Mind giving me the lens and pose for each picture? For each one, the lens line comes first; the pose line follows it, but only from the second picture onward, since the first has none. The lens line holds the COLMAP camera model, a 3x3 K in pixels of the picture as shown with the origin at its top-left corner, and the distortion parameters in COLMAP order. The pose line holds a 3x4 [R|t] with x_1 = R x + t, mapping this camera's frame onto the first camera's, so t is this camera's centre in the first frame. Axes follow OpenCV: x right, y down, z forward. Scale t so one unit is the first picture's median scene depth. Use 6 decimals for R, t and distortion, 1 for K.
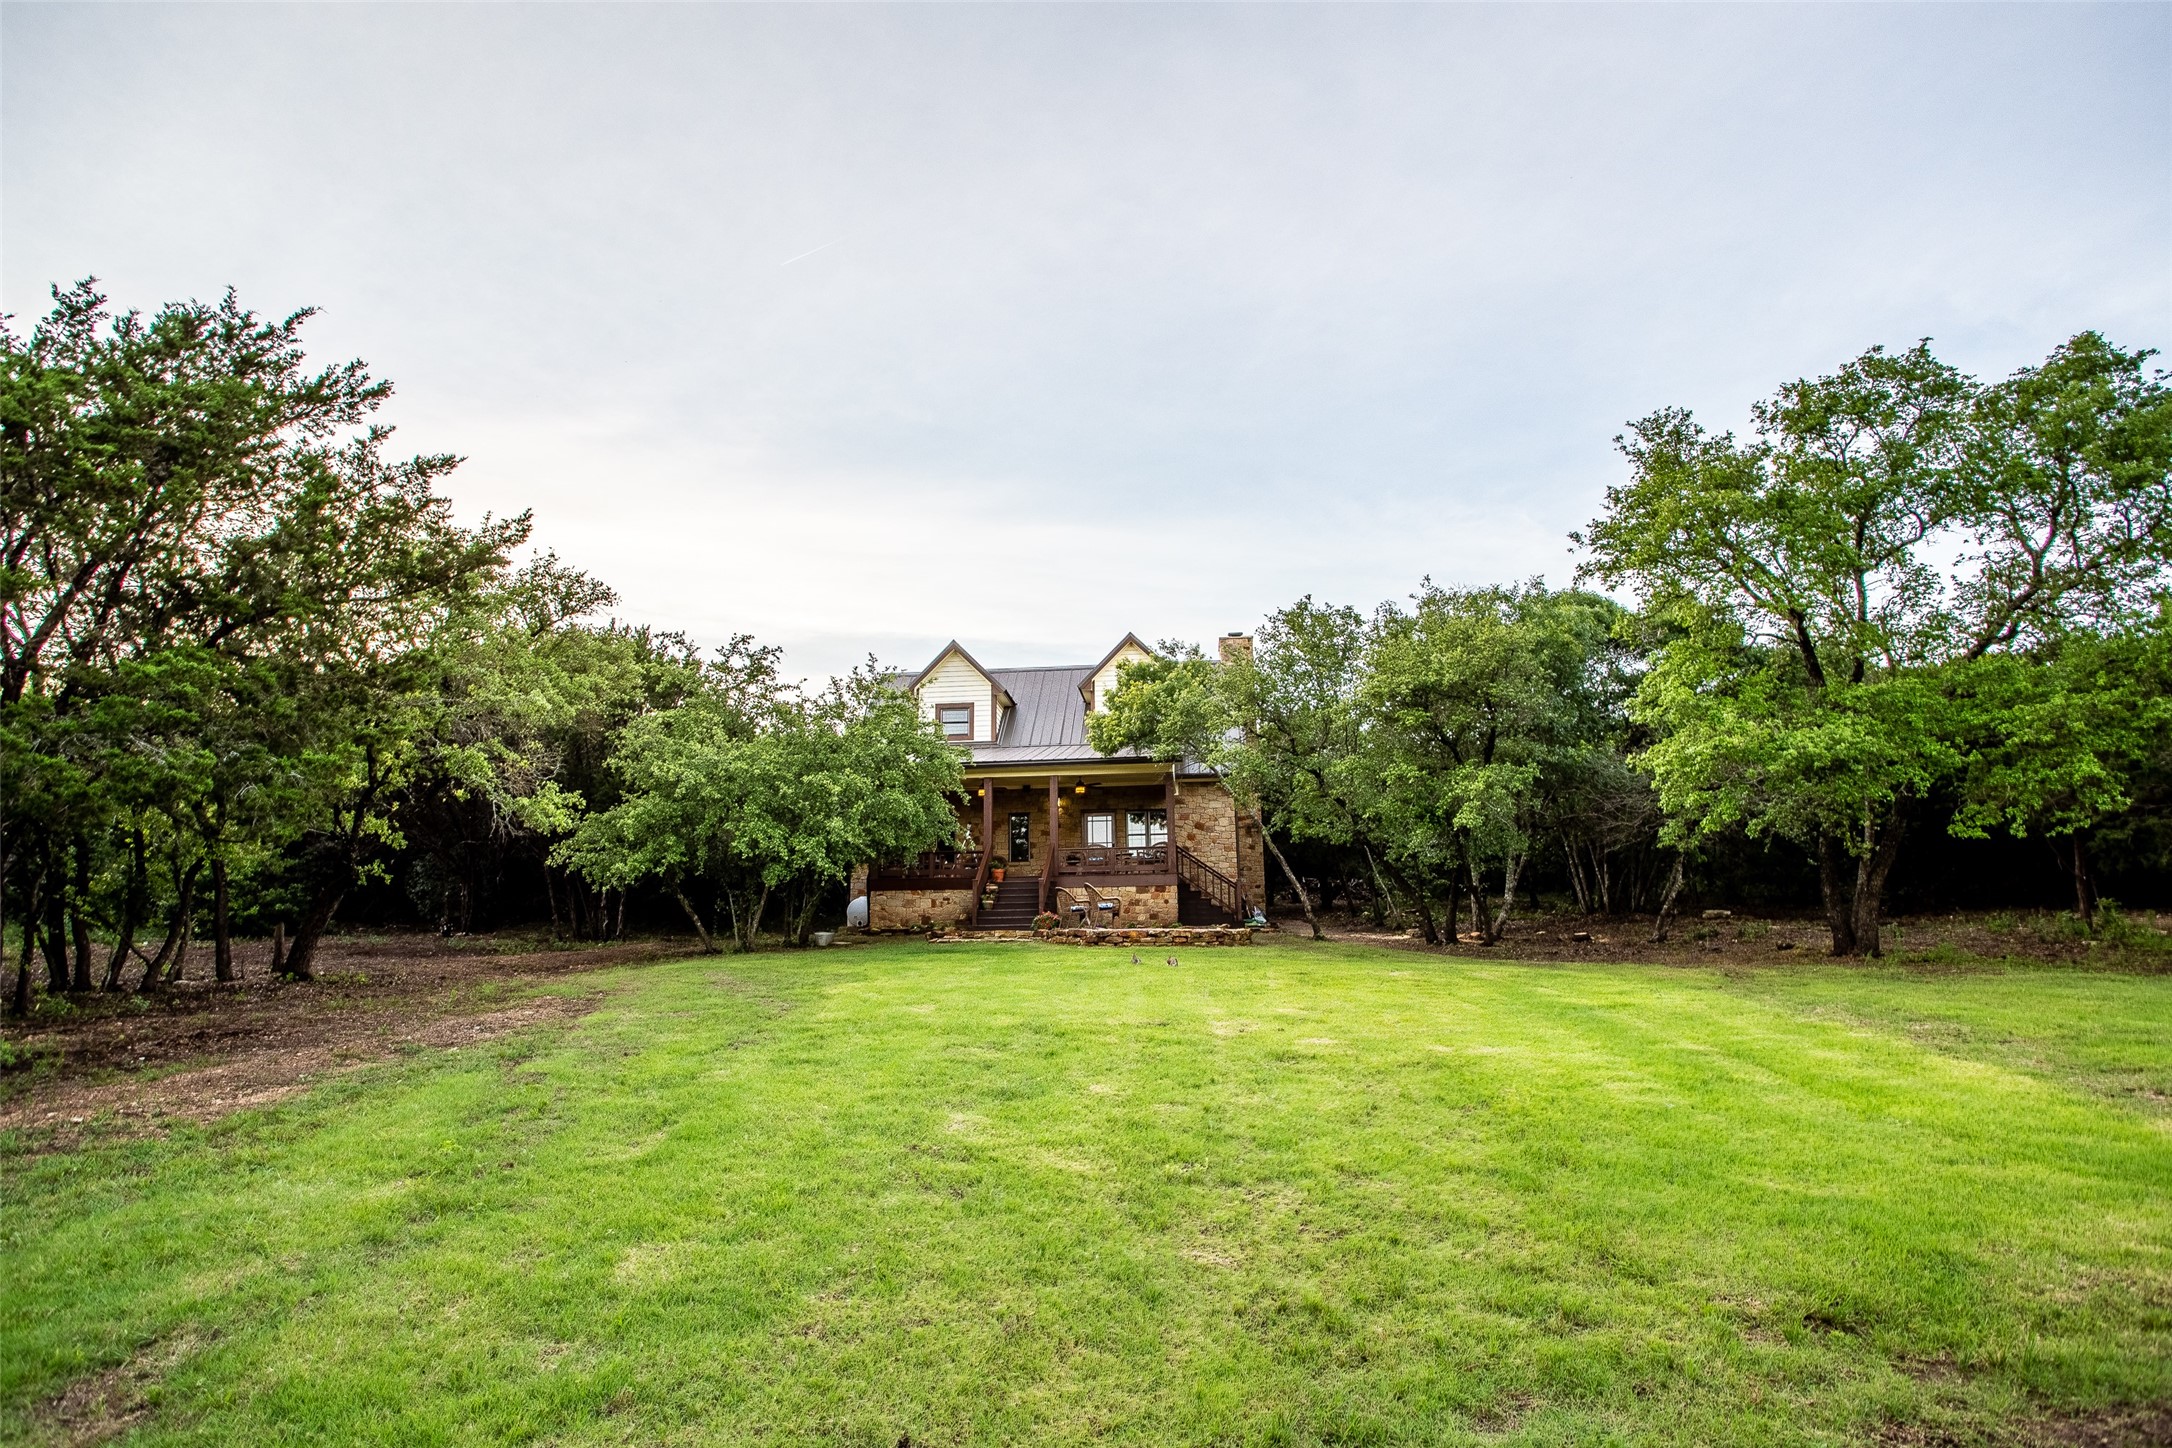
lens RADIAL K [[1074.7, 0, 1086.0], [0, 1074.7, 724.0], [0, 0, 1]] dist [-0.000239, -0.000025]
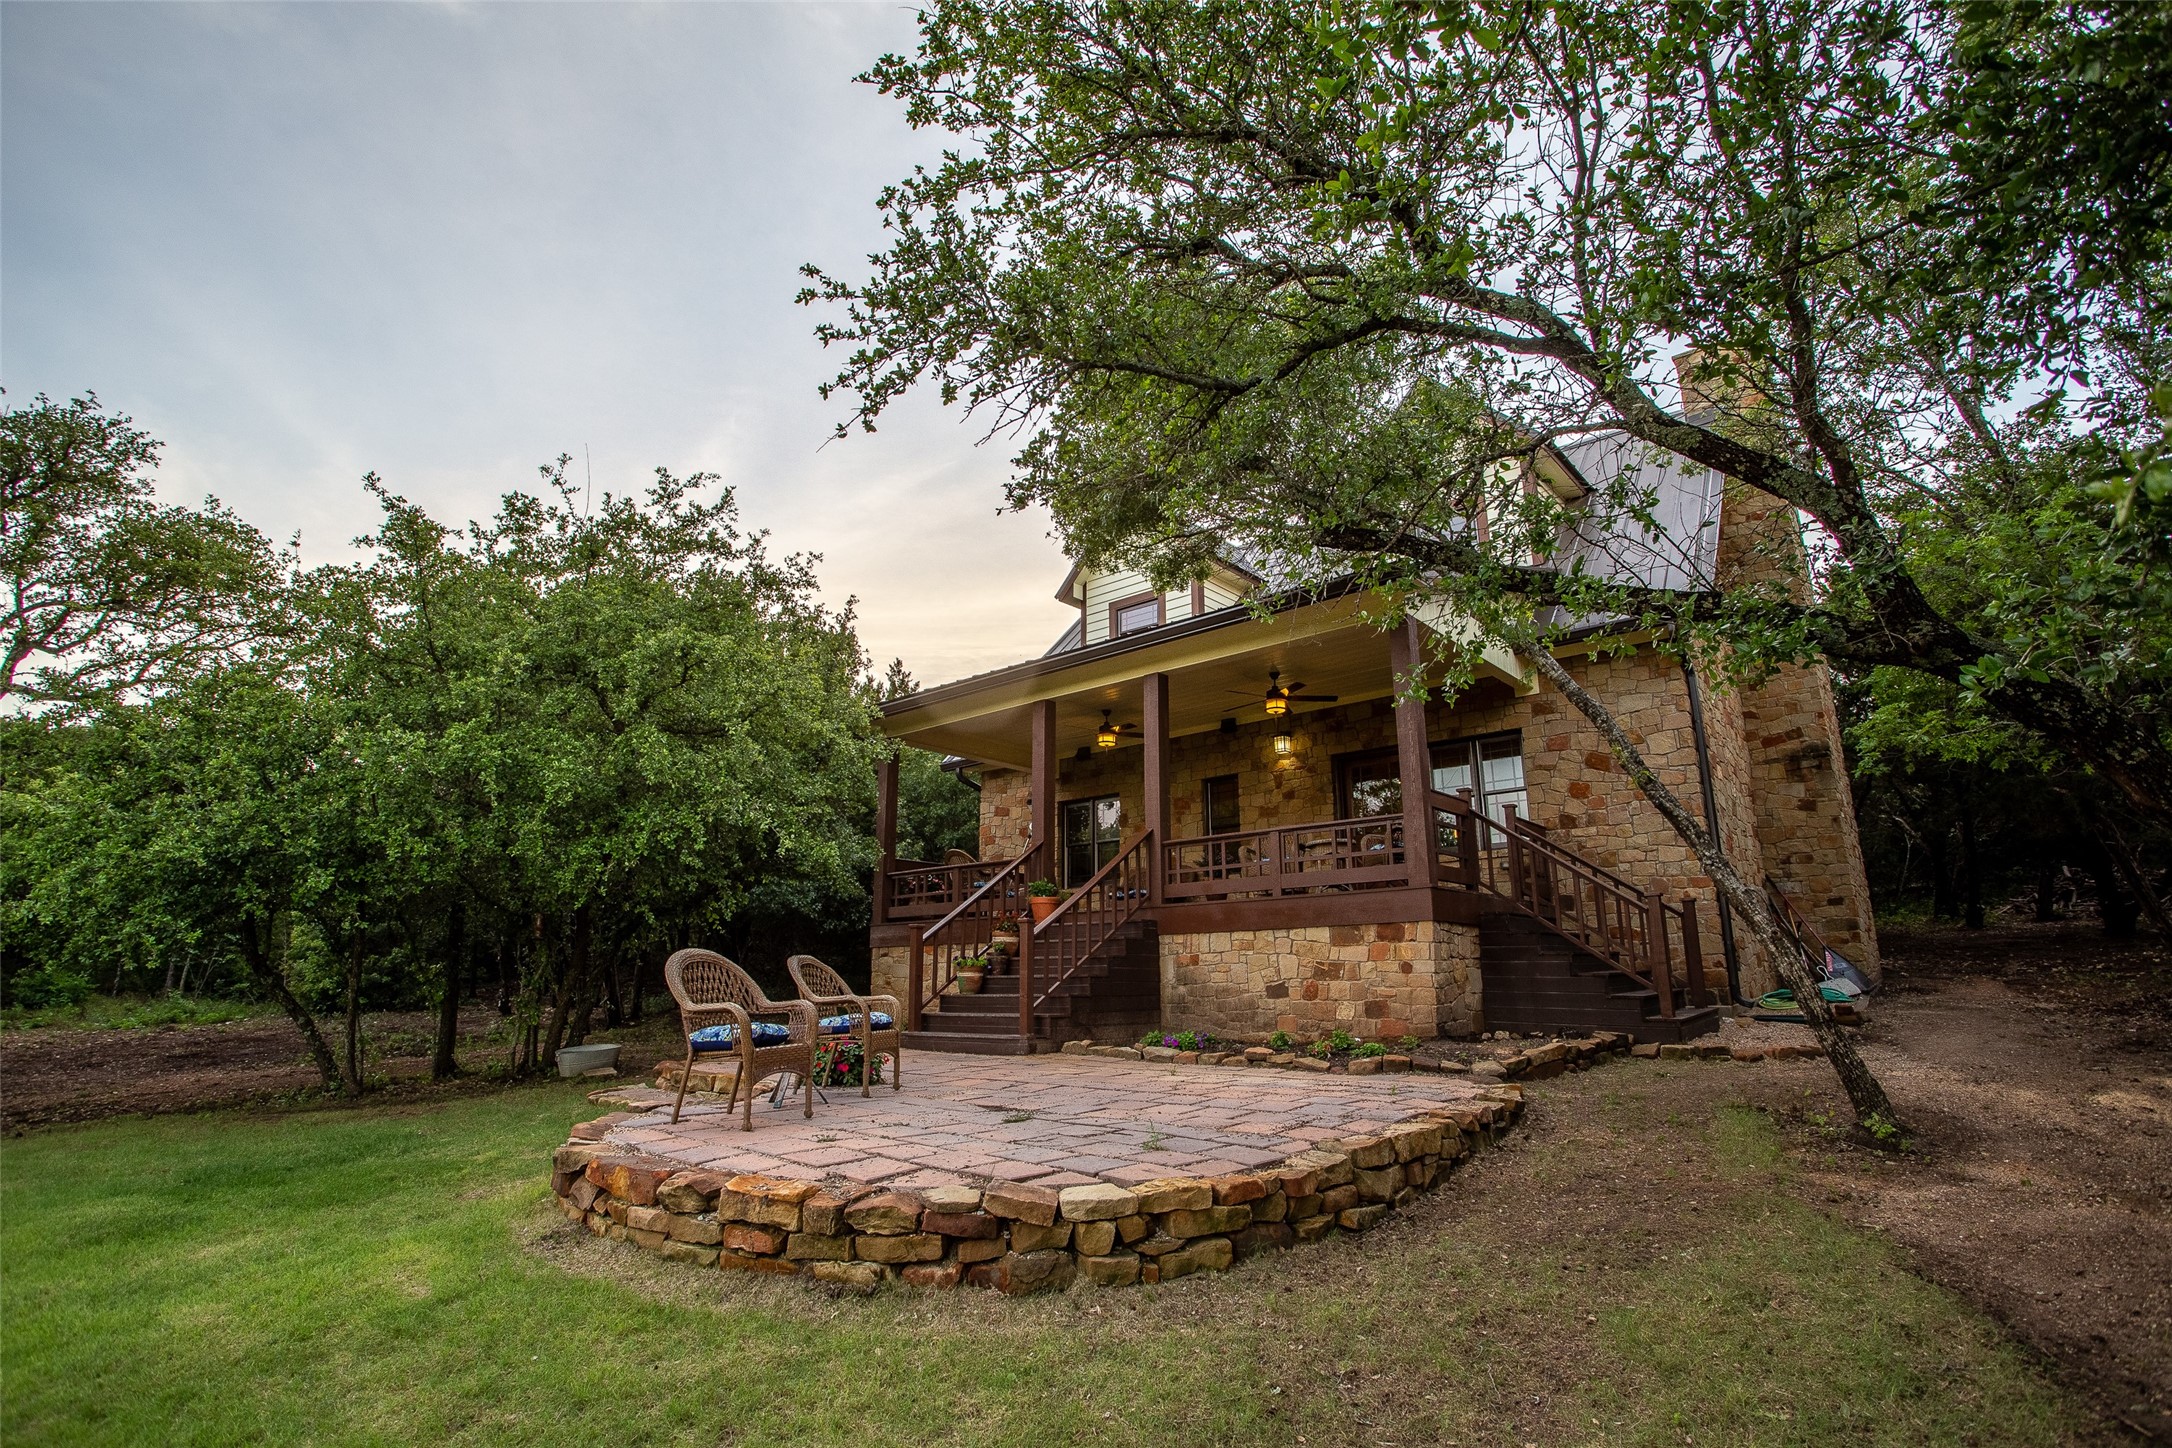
lens RADIAL K [[1074.7, 0, 1086.0], [0, 1074.7, 724.0], [0, 0, 1]] dist [-0.000239, -0.000025]
pose [[0.839828, -0.134649, -0.525889, 0.175833], [0.124039, 0.990720, -0.055579, 0.088751], [0.528492, -0.018554, 0.848736, 0.619287]]
